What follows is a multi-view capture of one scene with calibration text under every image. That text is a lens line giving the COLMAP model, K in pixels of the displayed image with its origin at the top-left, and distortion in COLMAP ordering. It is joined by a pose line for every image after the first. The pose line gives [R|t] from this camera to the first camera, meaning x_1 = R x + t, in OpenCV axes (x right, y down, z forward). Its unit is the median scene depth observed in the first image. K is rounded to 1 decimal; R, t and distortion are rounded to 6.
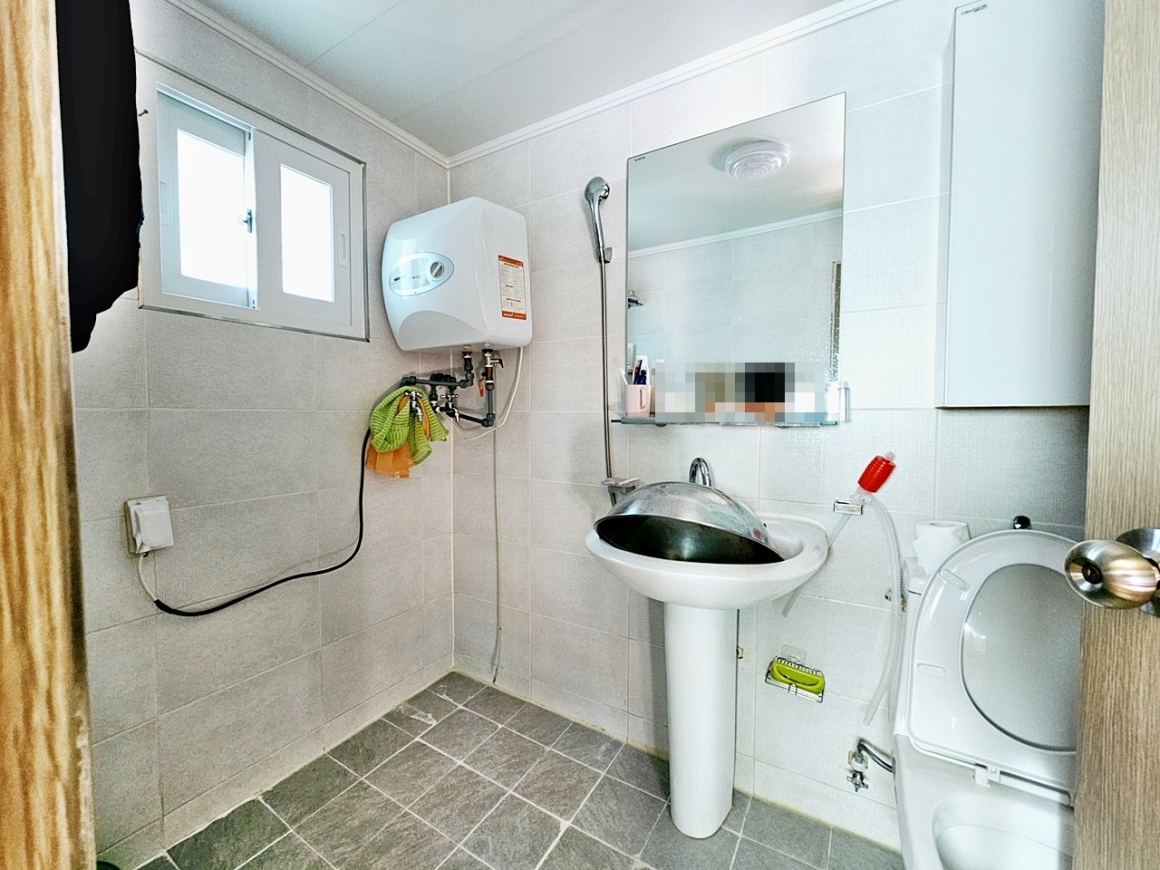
lens RADIAL K [[475.7, 0, 580.0], [0, 475.7, 435.0], [0, 0, 1]] dist [0.000348, 0.000191]
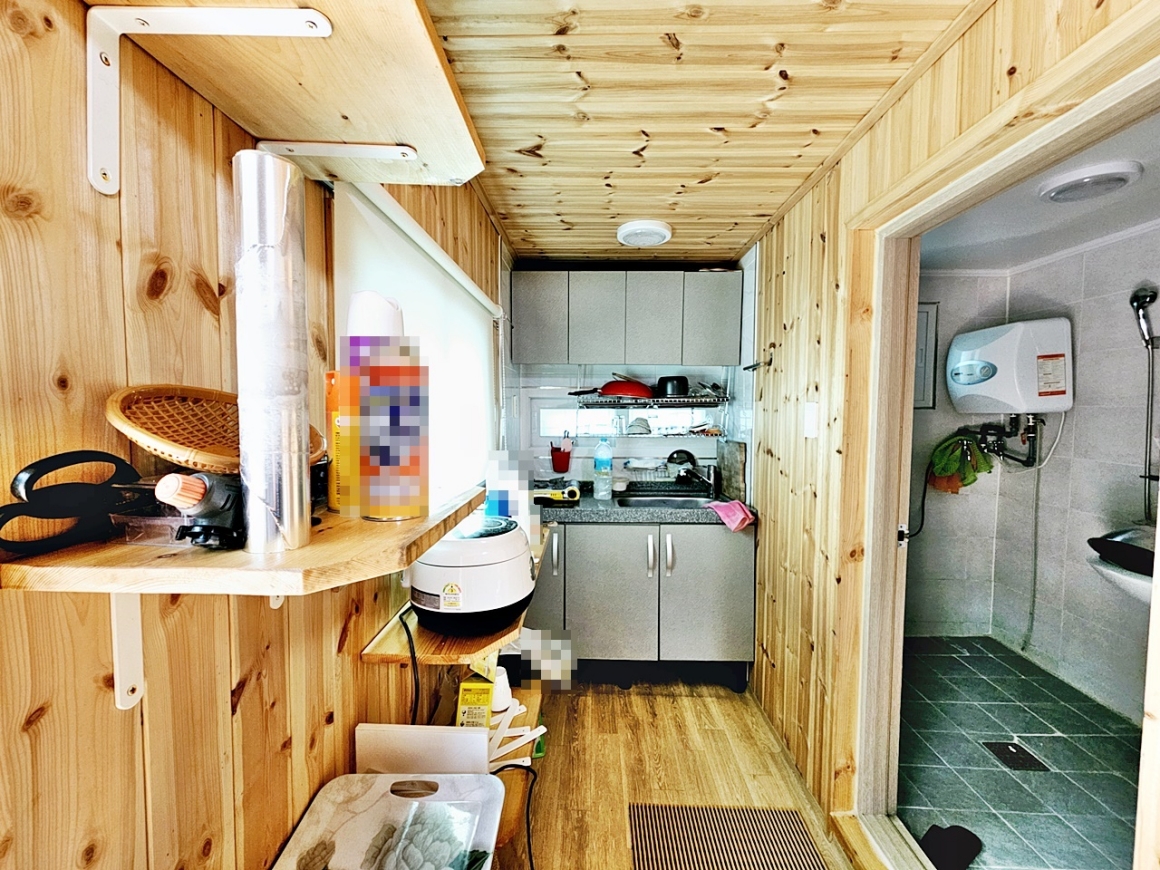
lens RADIAL K [[475.7, 0, 580.0], [0, 475.7, 435.0], [0, 0, 1]] dist [0.000348, 0.000191]
pose [[0.493457, 0.049920, -0.868336, 0.377434], [-0.034369, 0.998691, 0.037883, -0.121372], [0.869091, 0.011150, 0.494527, -0.862963]]
